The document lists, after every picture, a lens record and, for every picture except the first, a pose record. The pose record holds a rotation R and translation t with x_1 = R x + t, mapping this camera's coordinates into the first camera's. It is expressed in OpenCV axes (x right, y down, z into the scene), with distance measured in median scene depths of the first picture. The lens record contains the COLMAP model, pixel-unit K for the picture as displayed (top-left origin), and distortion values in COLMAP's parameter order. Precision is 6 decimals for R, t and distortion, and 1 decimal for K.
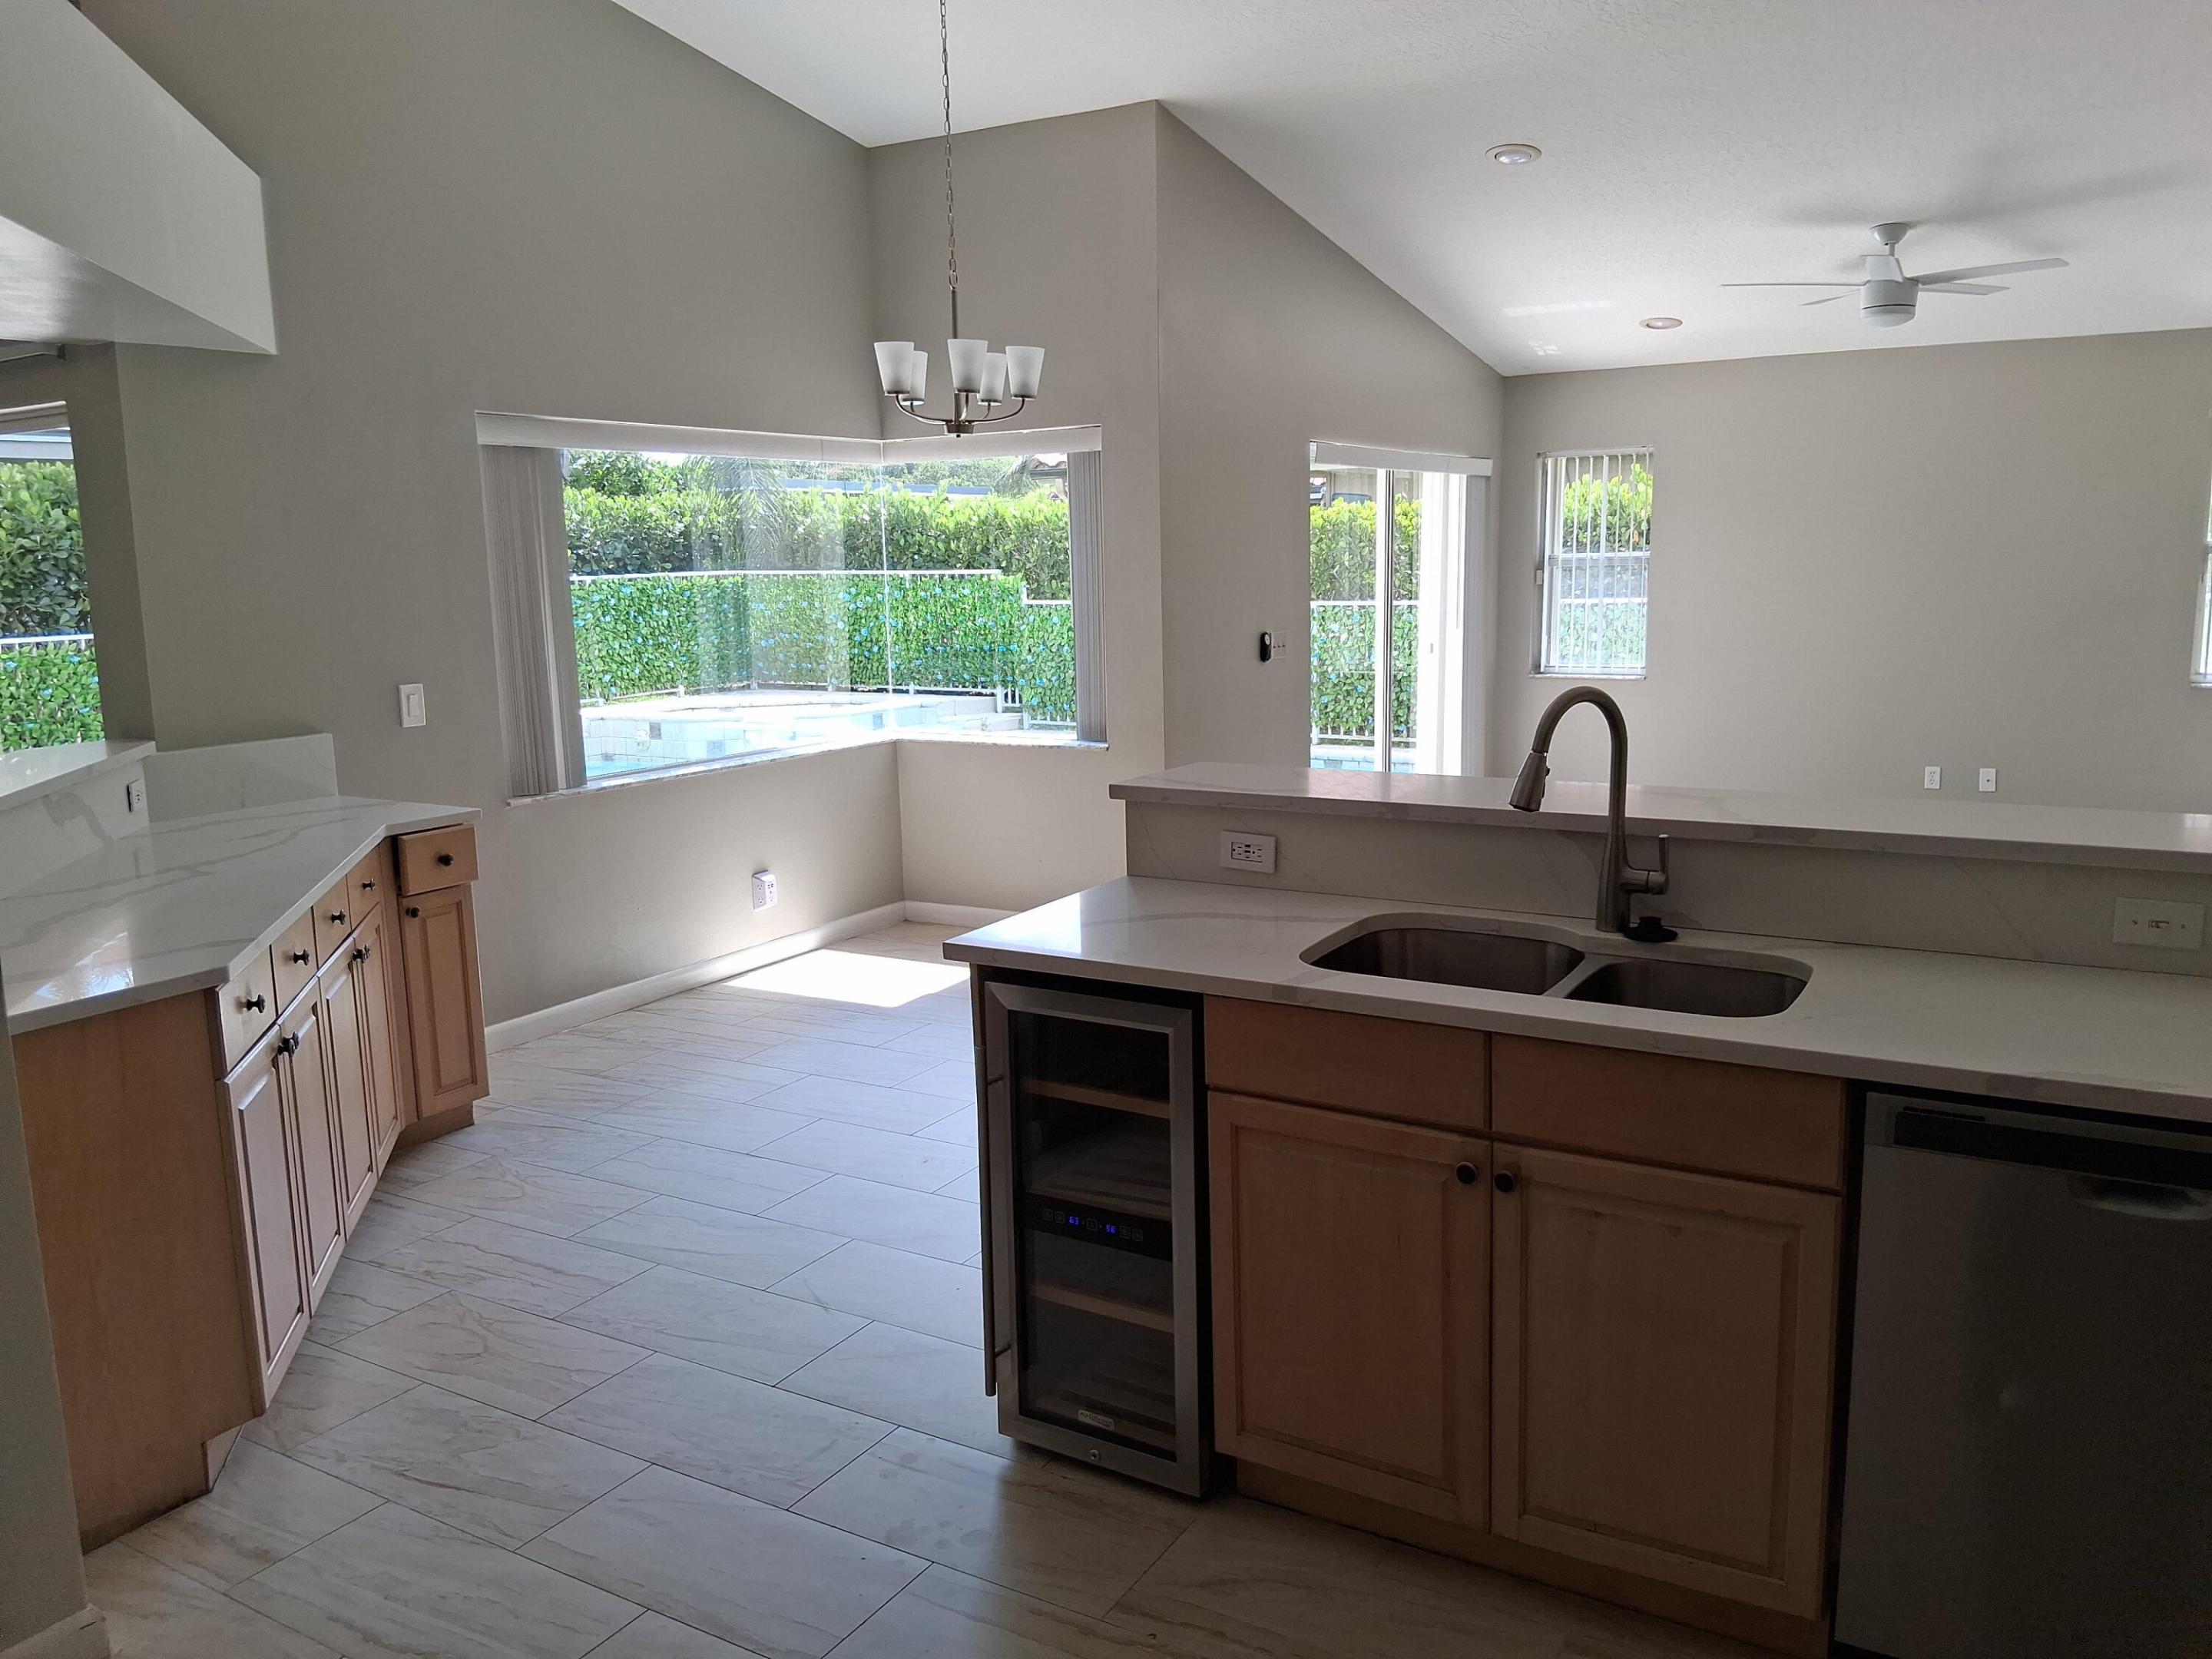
lens RADIAL K [[1663.2, 0, 1103.4], [0, 1663.2, 834.8], [0, 0, 1]] dist [0.067096, -0.110623]
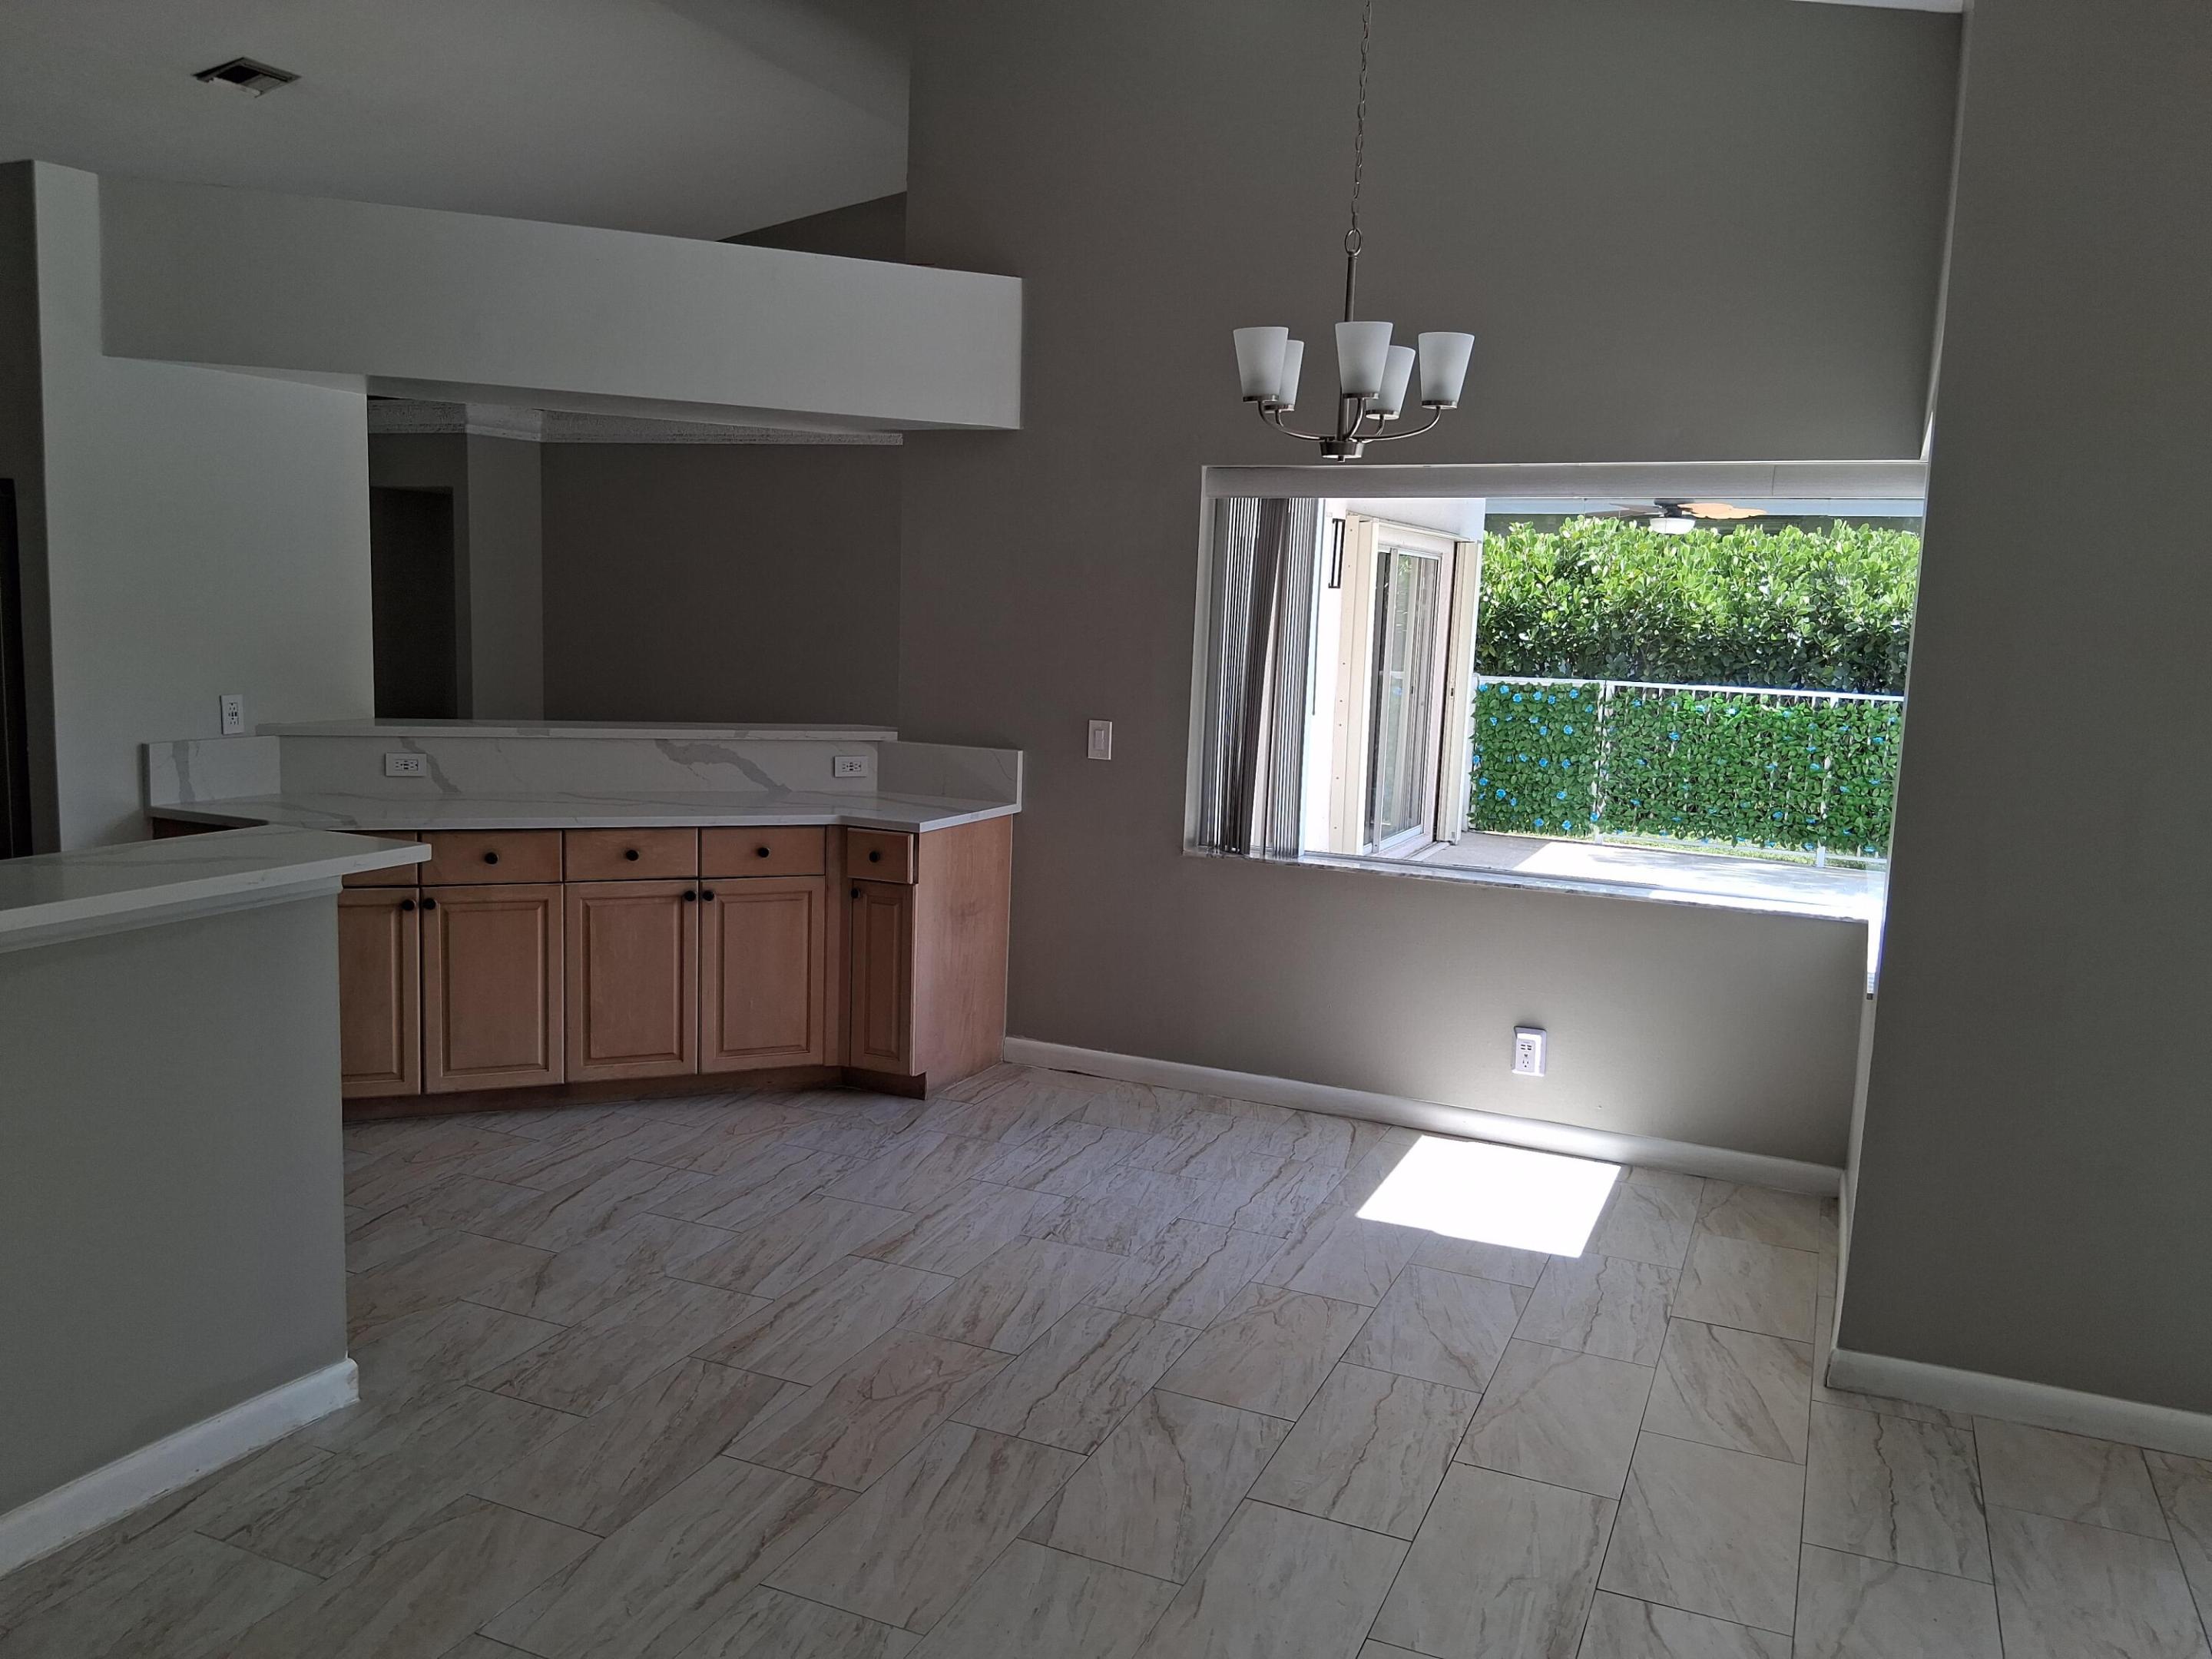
lens RADIAL K [[1663.2, 0, 1117.8], [0, 1663.2, 828.0], [0, 0, 1]] dist [0.067096, -0.110623]
pose [[0.116024, 0.157476, -0.980683, 0.656905], [-0.203263, 0.970220, 0.131748, -0.165799], [0.972226, 0.184051, 0.144578, 0.864301]]
